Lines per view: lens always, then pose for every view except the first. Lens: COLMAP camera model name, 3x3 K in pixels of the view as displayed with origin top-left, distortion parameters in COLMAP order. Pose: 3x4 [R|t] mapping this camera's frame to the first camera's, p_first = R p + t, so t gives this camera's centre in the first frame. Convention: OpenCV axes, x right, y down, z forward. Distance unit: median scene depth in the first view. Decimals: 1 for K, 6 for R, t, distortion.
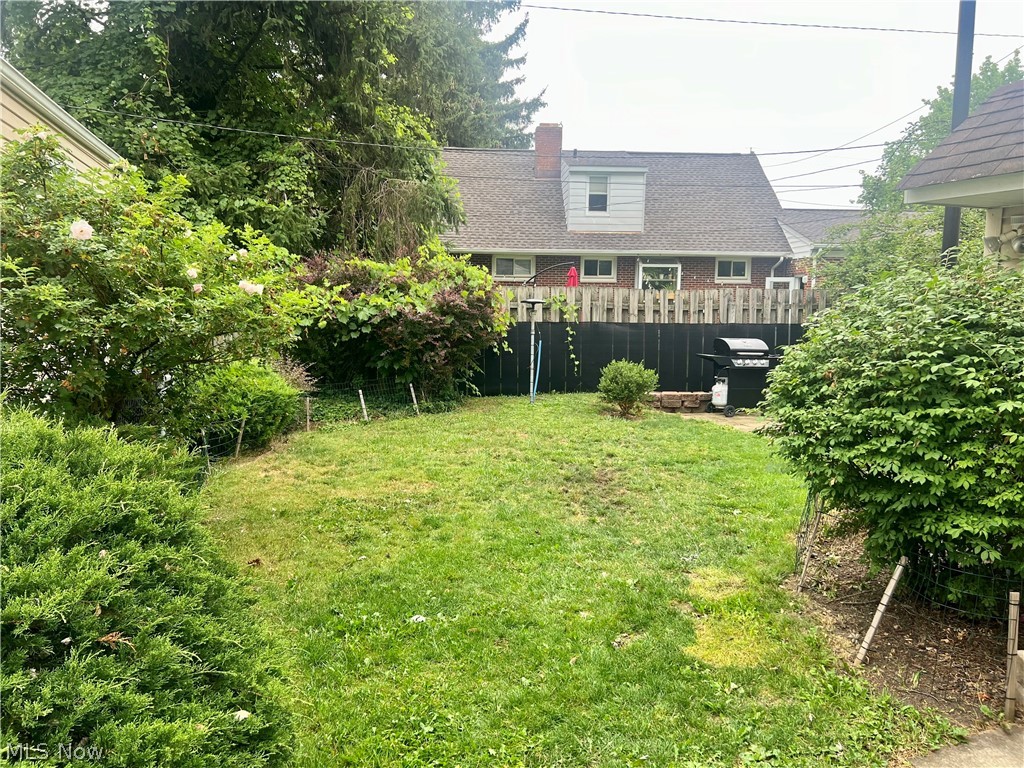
lens RADIAL K [[757.3, 0, 509.1], [0, 757.3, 389.6], [0, 0, 1]] dist [0.002939, -0.005107]
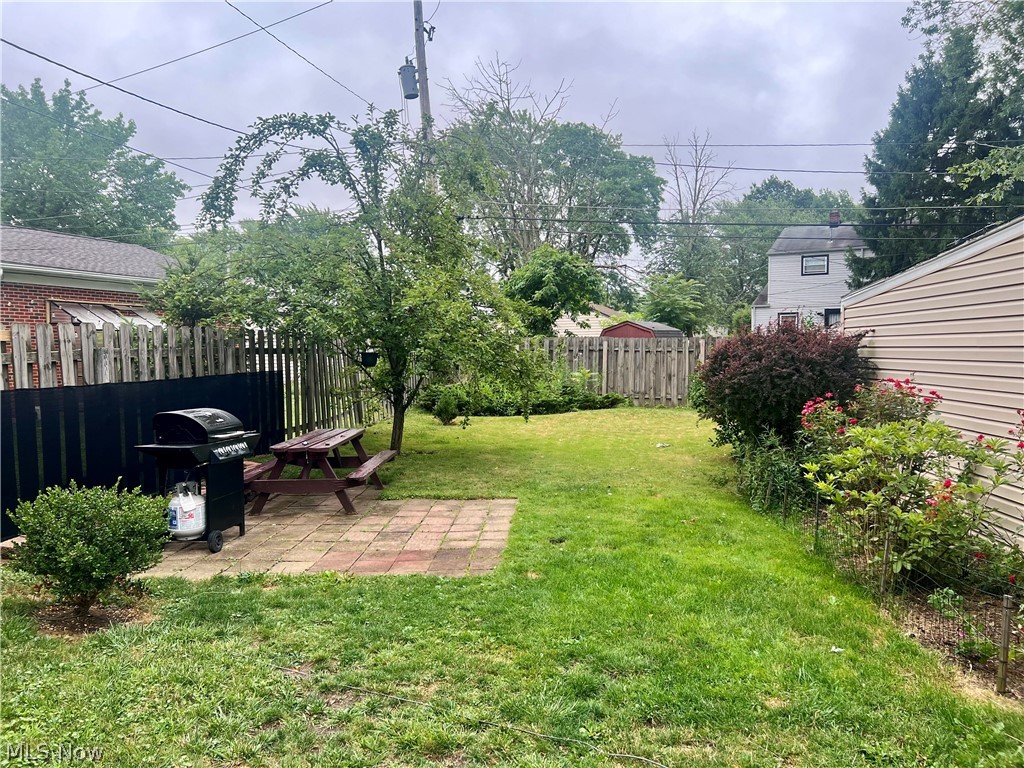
lens RADIAL K [[767.5, 0, 512.0], [0, 767.5, 384.0], [0, 0, 1]] dist [0.007135, -0.004566]
pose [[0.371520, -0.055046, 0.926792, -0.148653], [0.112753, 0.993527, 0.013811, -0.069325], [-0.921553, 0.099367, 0.375322, 0.574088]]
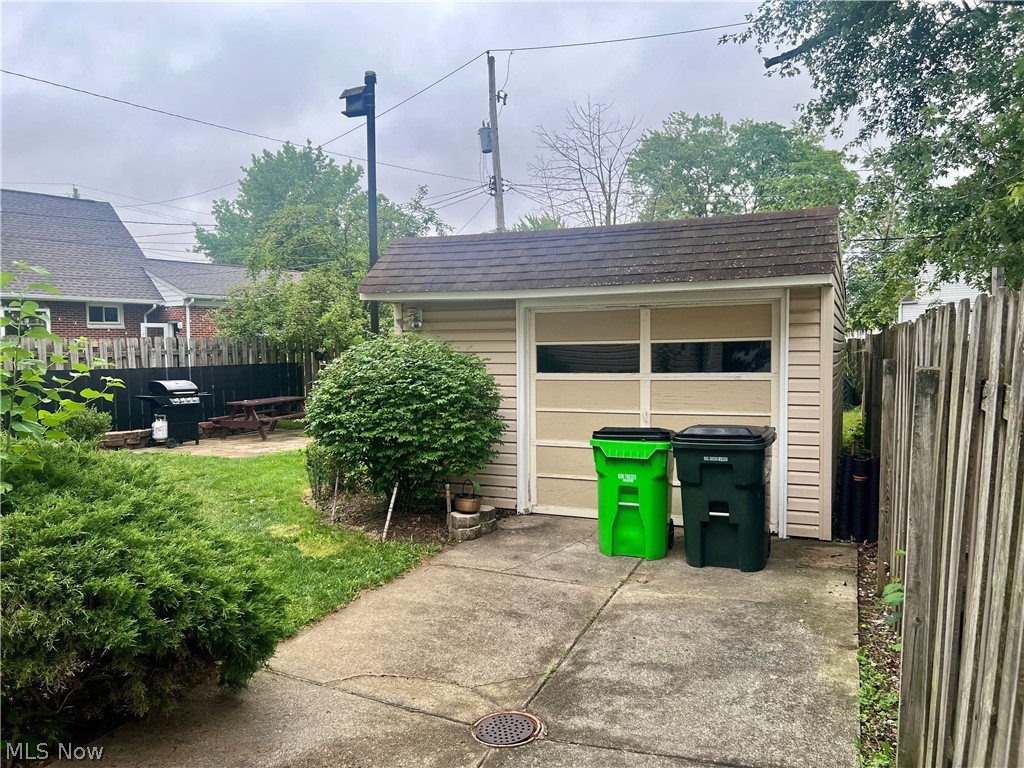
lens RADIAL K [[767.5, 0, 512.0], [0, 767.5, 384.0], [0, 0, 1]] dist [0.007135, -0.004566]
pose [[0.664563, -0.047928, 0.745693, -0.237430], [0.092378, 0.995555, -0.018340, 0.008223], [-0.741500, 0.081073, 0.666037, -0.182299]]
